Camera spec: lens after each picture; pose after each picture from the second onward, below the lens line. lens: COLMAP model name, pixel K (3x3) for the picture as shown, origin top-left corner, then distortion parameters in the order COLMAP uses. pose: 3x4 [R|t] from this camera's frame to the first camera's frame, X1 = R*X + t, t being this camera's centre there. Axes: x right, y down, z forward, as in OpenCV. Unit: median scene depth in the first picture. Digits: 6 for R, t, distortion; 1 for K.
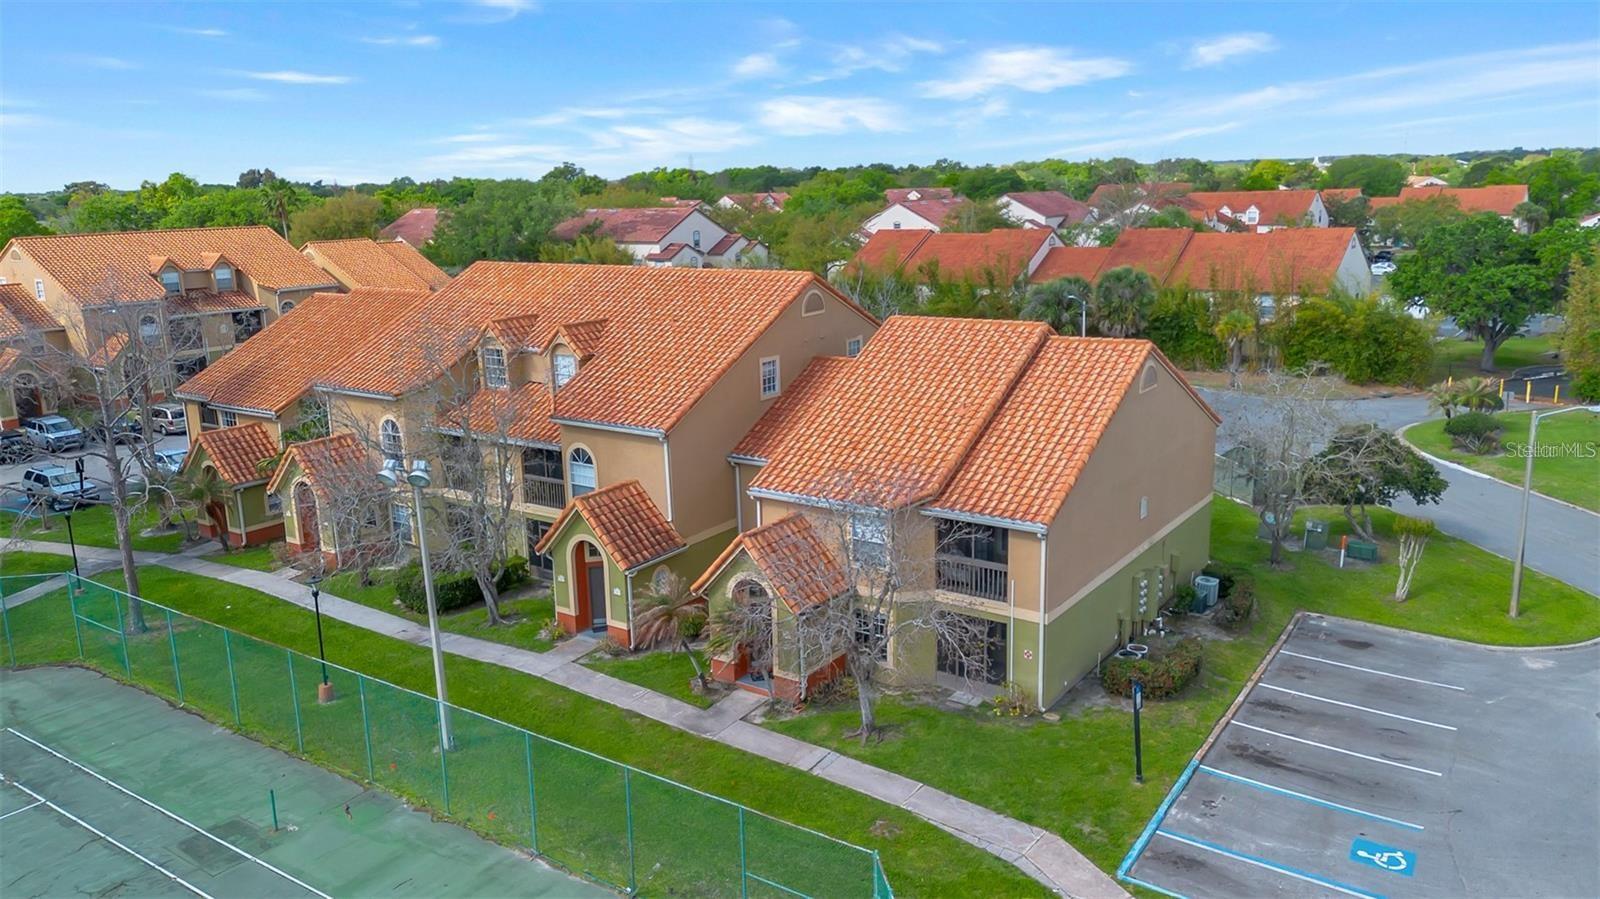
lens RADIAL K [[1138.4, 0, 798.6], [0, 1138.4, 455.3], [0, 0, 1]] dist [0.000156, 0.000370]
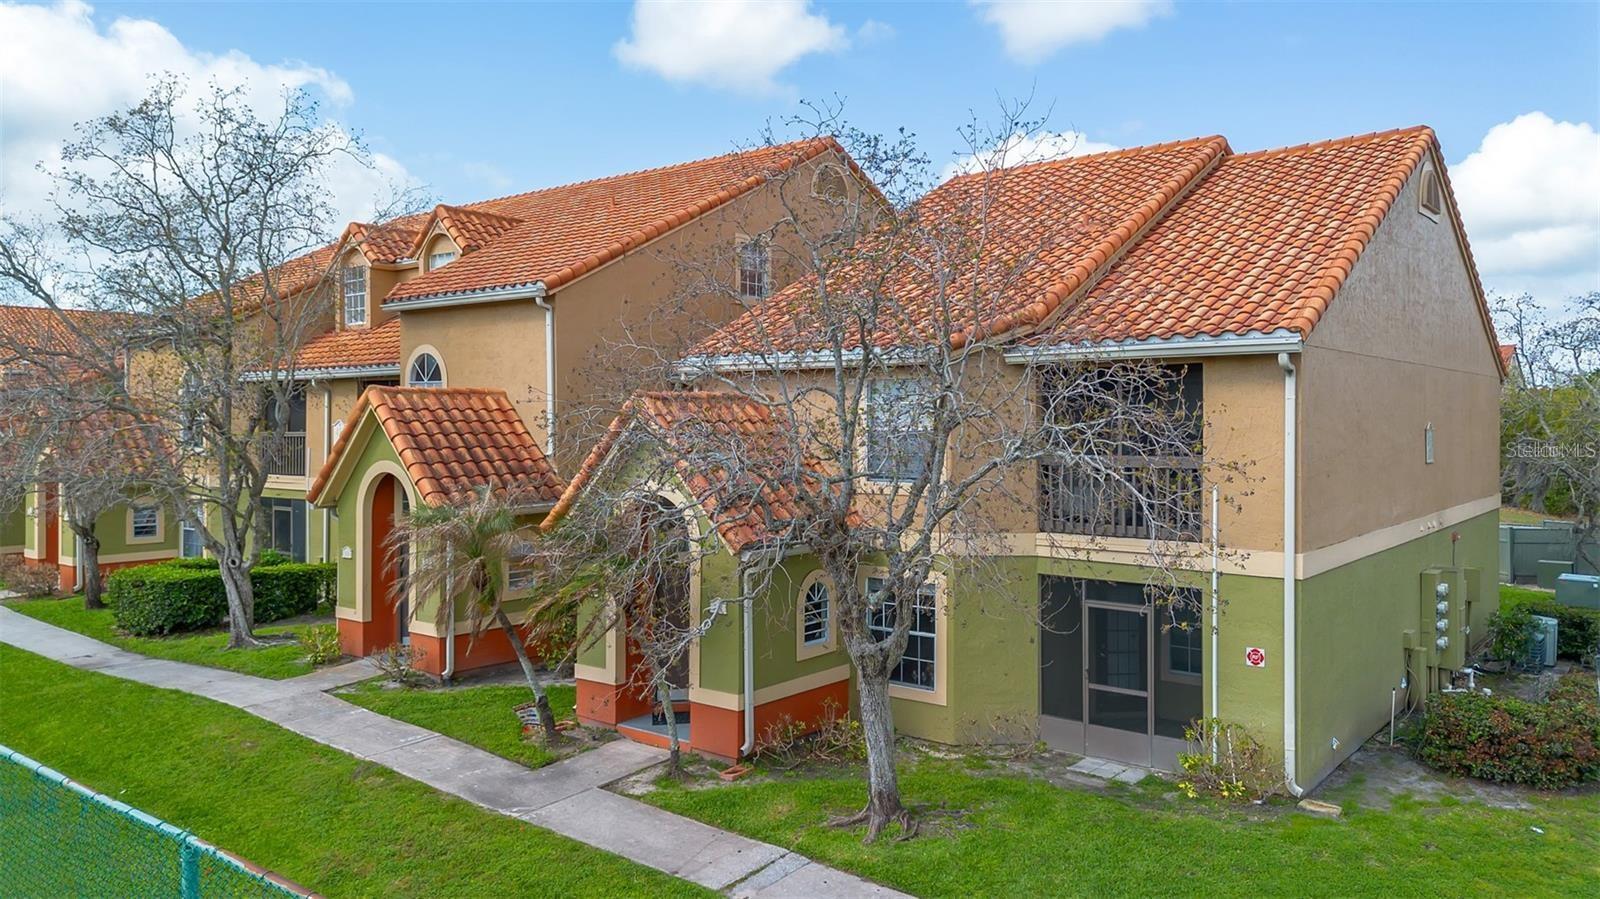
lens RADIAL K [[1138.4, 0, 805.4], [0, 1138.4, 435.0], [0, 0, 1]] dist [0.000156, 0.000370]
pose [[0.998133, 0.030262, -0.053046, 0.047942], [-0.040879, 0.976374, -0.212187, 0.186604], [0.045371, 0.213959, 0.975788, 0.533084]]
